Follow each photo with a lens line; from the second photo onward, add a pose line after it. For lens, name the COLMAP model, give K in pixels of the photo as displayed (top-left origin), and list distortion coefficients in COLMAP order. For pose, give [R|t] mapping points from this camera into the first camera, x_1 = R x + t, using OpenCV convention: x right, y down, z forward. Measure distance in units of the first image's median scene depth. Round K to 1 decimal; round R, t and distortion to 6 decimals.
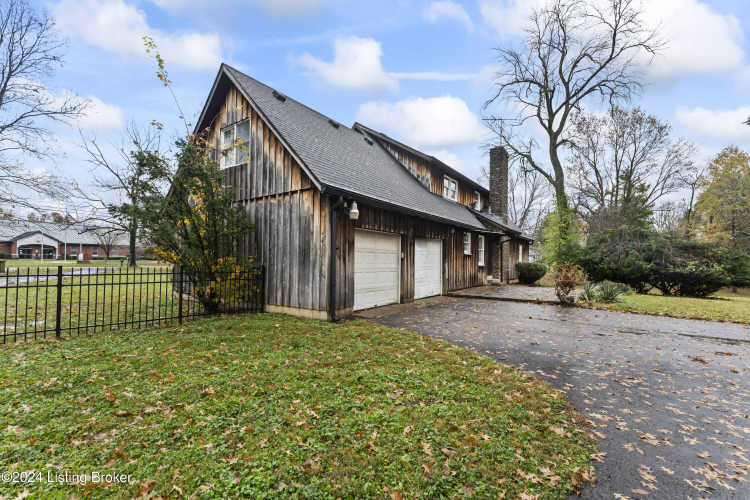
lens RADIAL K [[327.4, 0, 378.3], [0, 327.4, 260.8], [0, 0, 1]] dist [-0.000614, -0.000523]
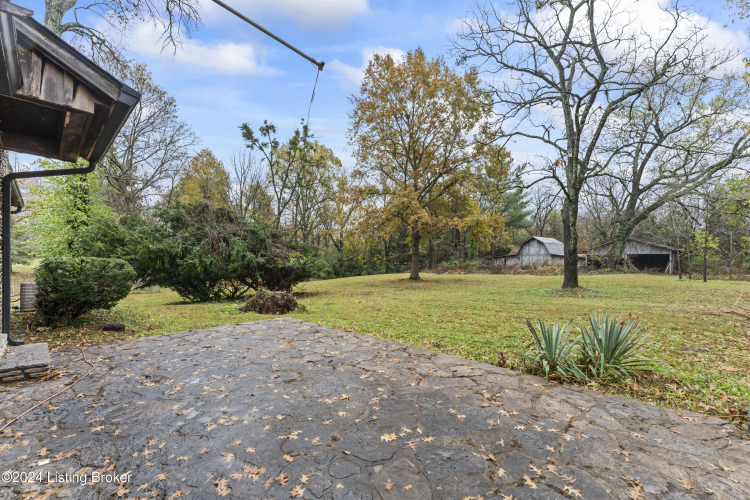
lens RADIAL K [[327.4, 0, 378.7], [0, 327.4, 252.3], [0, 0, 1]] dist [-0.000614, -0.000523]
pose [[0.150031, -0.000705, 0.988681, 0.109742], [-0.002411, 0.999997, 0.001079, -0.000972], [-0.988678, -0.002545, 0.150029, 0.435044]]
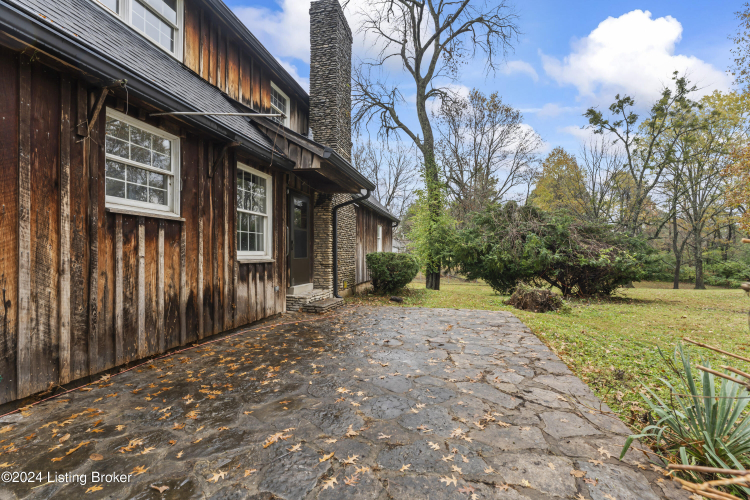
lens RADIAL K [[327.4, 0, 377.1], [0, 327.4, 250.6], [0, 0, 1]] dist [-0.000614, -0.000523]
pose [[0.928968, -0.005053, 0.370126, 0.164213], [0.007969, 0.999948, -0.006350, 0.004054], [-0.370075, 0.008849, 0.928960, 0.349289]]
